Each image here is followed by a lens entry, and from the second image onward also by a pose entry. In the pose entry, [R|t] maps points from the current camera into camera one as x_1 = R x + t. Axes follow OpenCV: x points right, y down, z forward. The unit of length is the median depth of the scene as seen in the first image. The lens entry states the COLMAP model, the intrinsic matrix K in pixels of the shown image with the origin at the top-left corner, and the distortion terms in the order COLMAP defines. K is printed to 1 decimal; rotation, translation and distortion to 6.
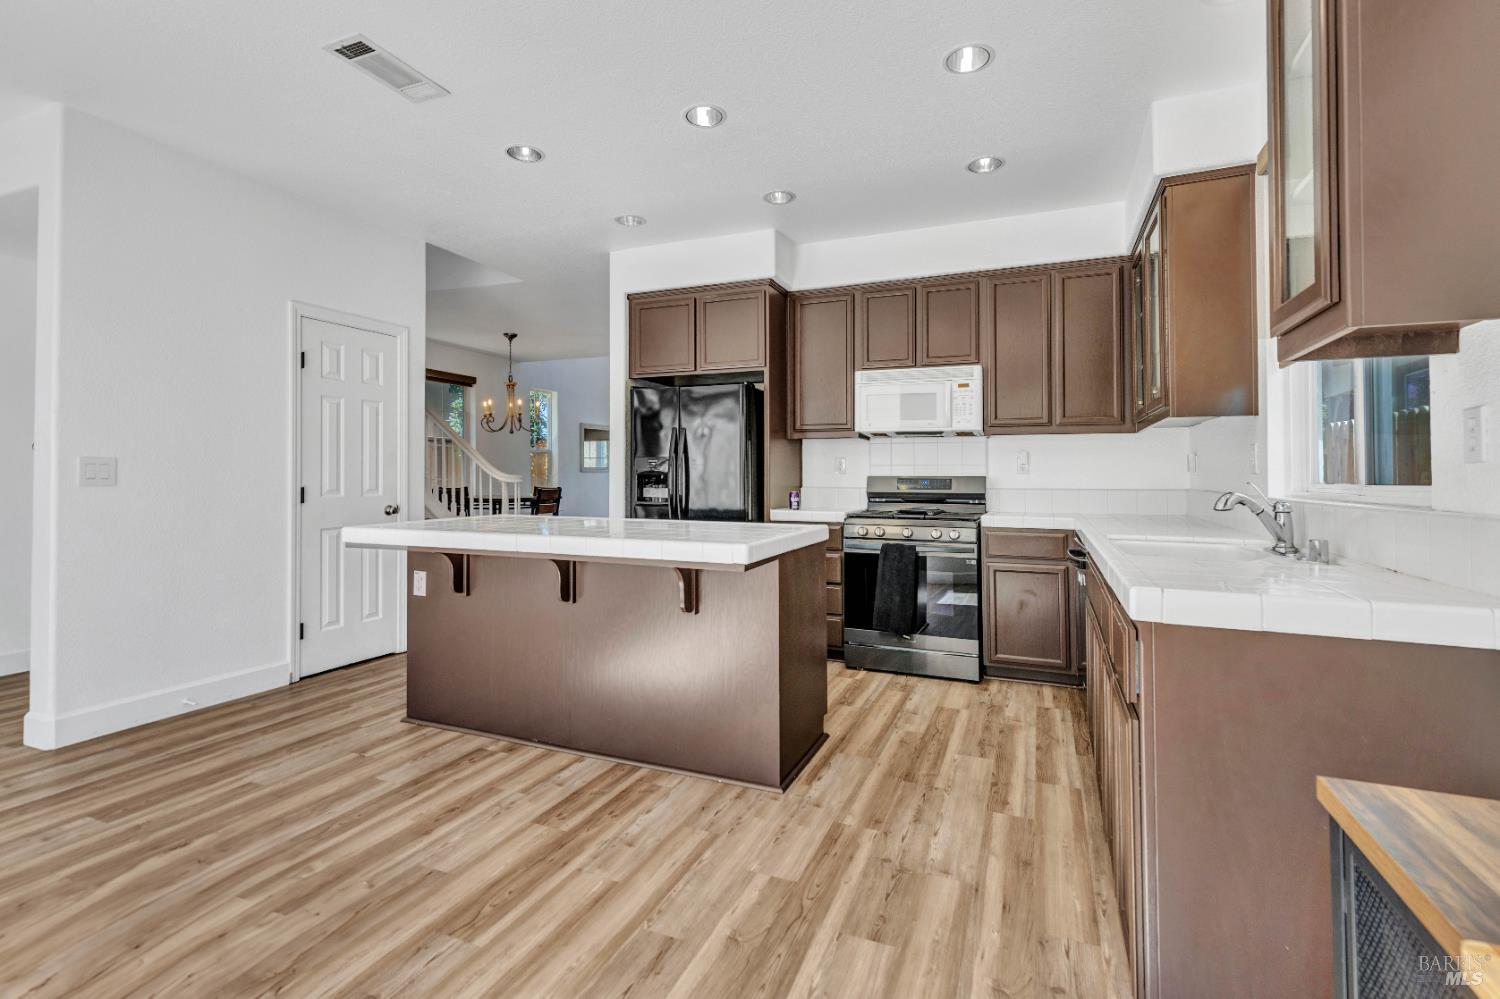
lens RADIAL K [[714.9, 0, 748.5], [0, 714.9, 479.0], [0, 0, 1]] dist [0.009915, 0.000000]
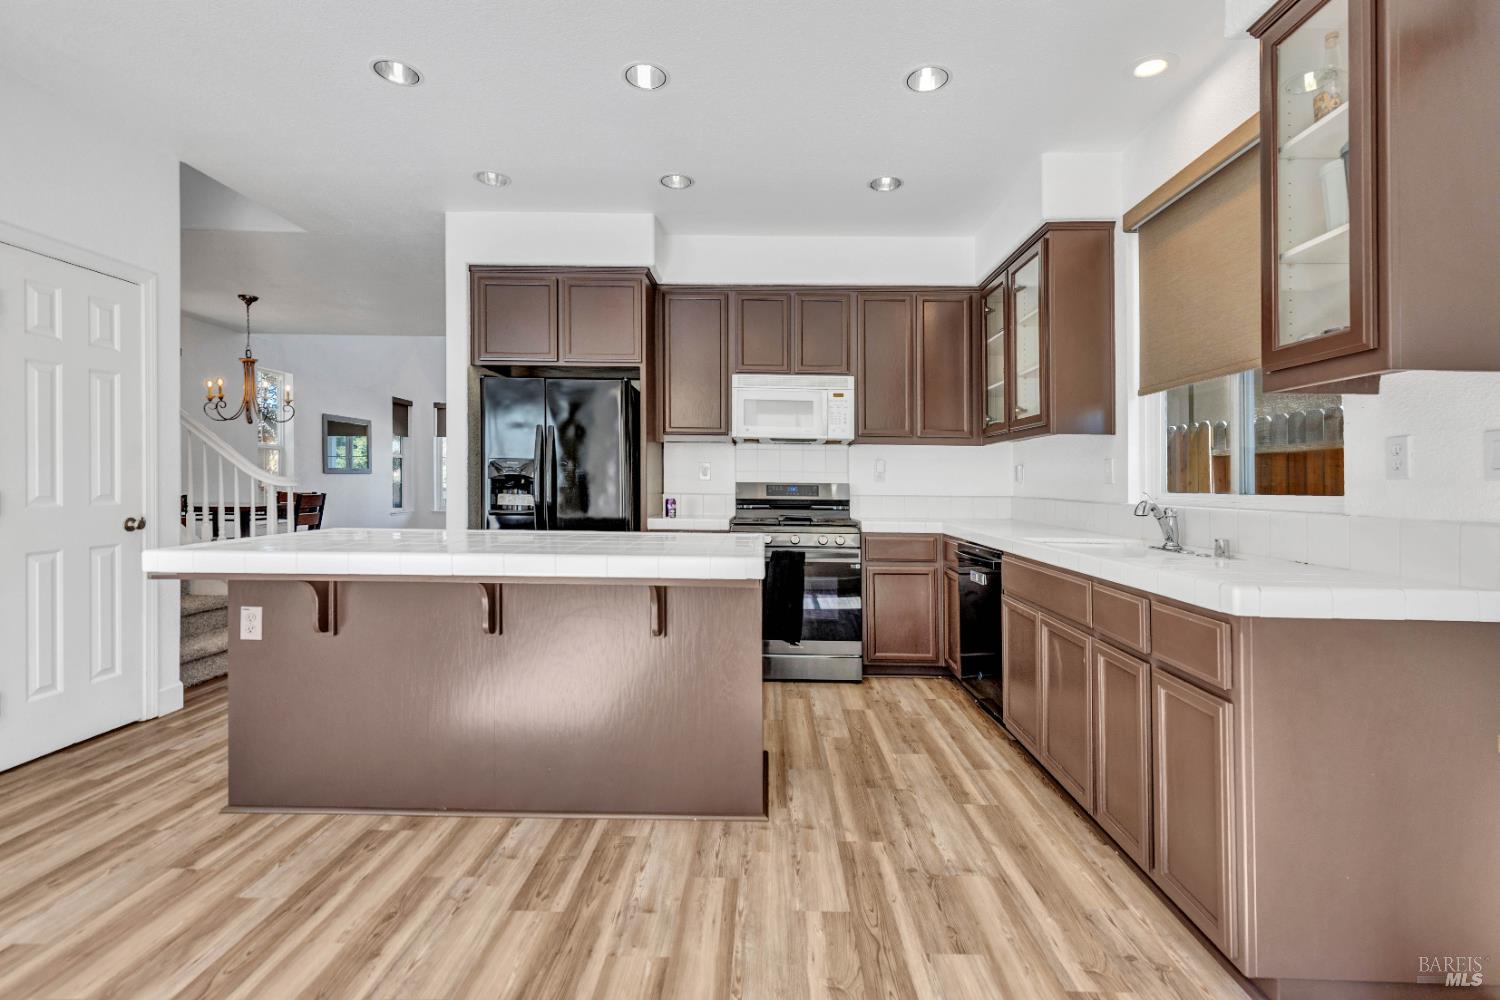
lens RADIAL K [[724.4, 0, 769.1], [0, 724.4, 492.6], [0, 0, 1]] dist [0.007310, 0.000123]
pose [[0.923083, 0.002518, 0.384593, -0.260700], [-0.007258, 0.999915, 0.010875, -0.001737], [-0.384533, -0.012830, 0.923022, 0.103811]]
